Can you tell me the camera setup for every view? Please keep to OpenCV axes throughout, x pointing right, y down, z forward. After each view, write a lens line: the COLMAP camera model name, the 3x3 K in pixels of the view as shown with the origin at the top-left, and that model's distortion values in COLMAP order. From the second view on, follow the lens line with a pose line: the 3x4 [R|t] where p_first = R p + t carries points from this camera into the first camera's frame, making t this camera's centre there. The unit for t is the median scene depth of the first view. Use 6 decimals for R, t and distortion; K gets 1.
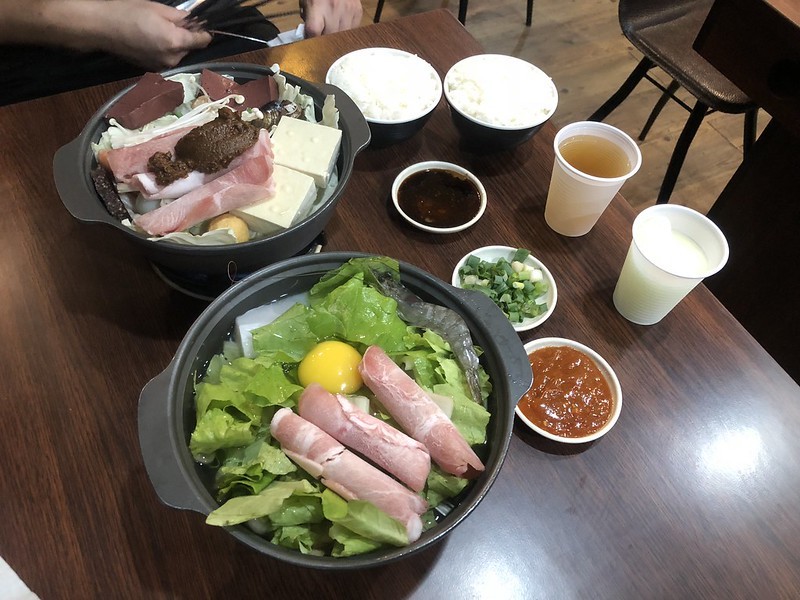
lens RADIAL K [[639.8, 0, 400.0], [0, 639.8, 300.0], [0, 0, 1]] dist [0.059711, -0.124330]
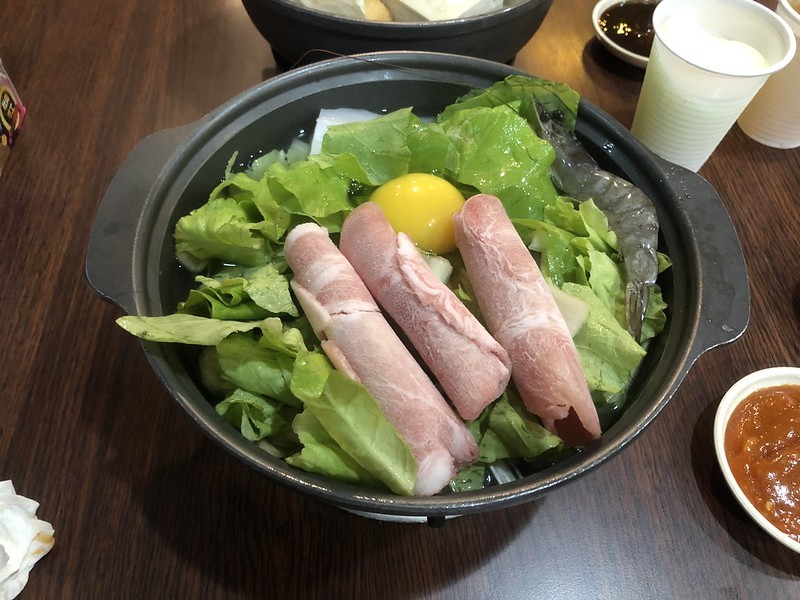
lens RADIAL K [[639.8, 0, 400.0], [0, 639.8, 300.0], [0, 0, 1]] dist [0.059711, -0.124330]
pose [[0.902899, 0.323266, -0.283323, 0.095015], [-0.325336, 0.944705, 0.041102, 0.187759], [0.280944, 0.055064, 0.958143, 0.430410]]
